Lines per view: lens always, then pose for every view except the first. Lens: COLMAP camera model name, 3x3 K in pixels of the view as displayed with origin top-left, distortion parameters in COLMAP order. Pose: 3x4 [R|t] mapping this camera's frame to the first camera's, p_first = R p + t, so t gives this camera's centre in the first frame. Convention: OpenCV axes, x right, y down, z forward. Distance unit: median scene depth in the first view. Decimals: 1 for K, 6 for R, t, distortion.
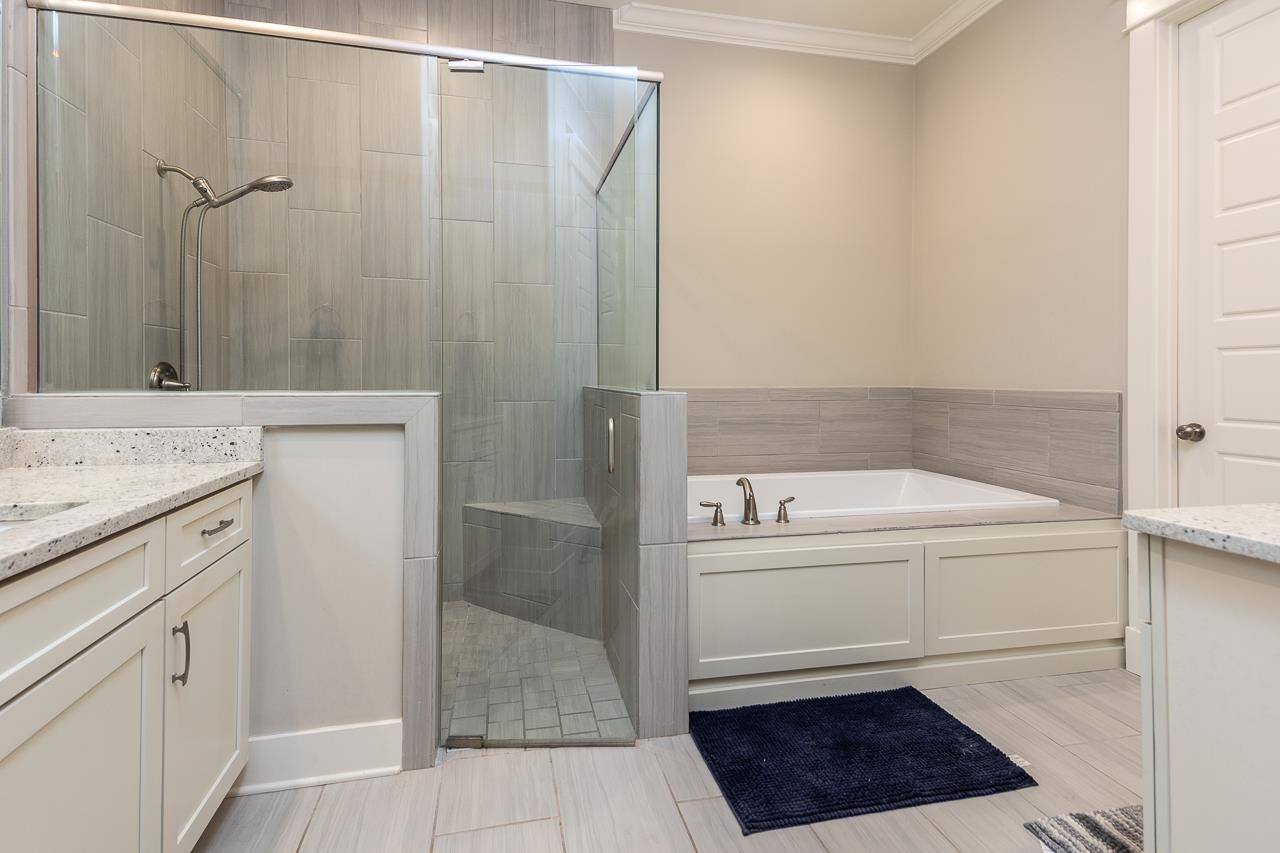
lens RADIAL K [[615.7, 0, 641.4], [0, 615.7, 374.5], [0, 0, 1]] dist [0.040168, -0.012450]
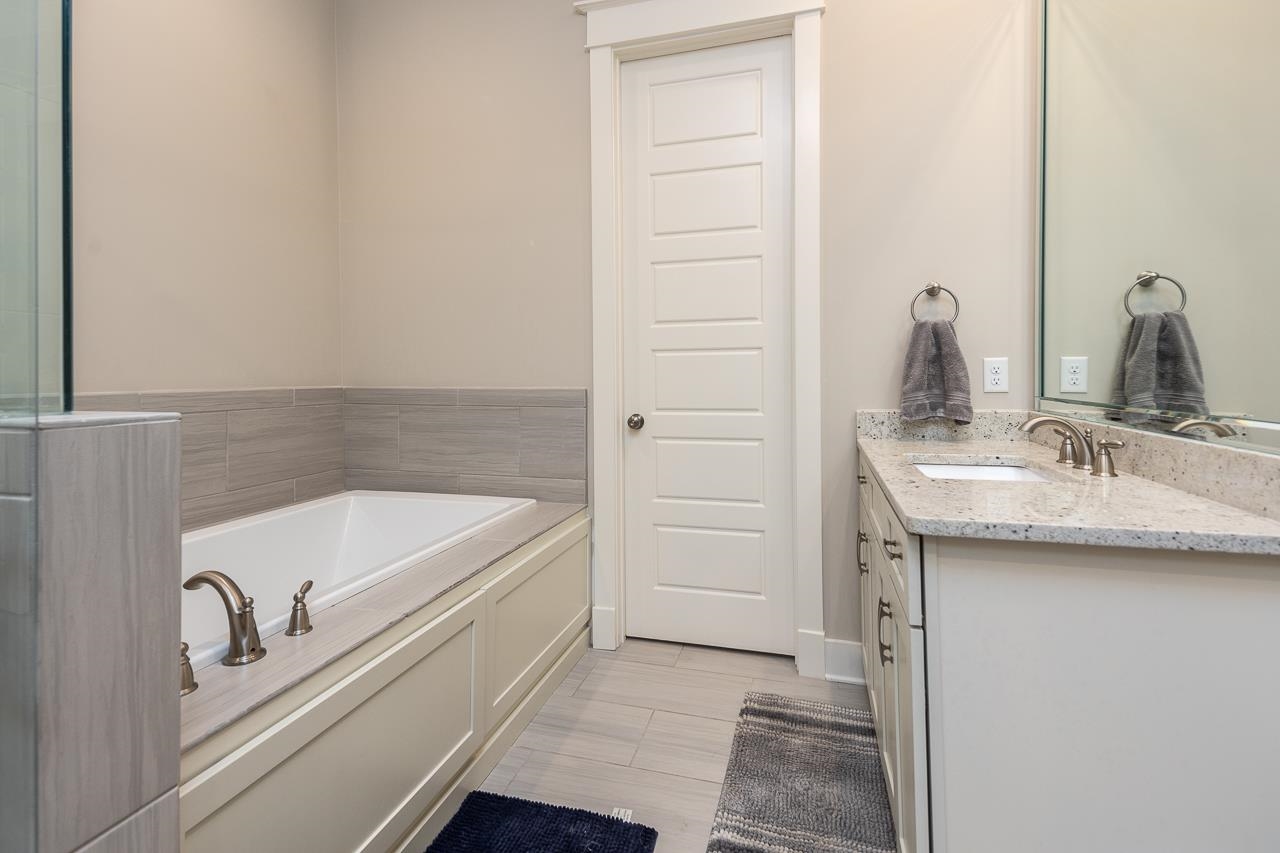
lens RADIAL K [[615.7, 0, 638.7], [0, 615.7, 377.2], [0, 0, 1]] dist [0.040168, -0.012450]
pose [[0.490865, -0.003261, 0.871229, -0.113189], [-0.001494, 0.999988, 0.004584, 0.004787], [-0.871234, -0.003552, 0.490855, 0.449743]]
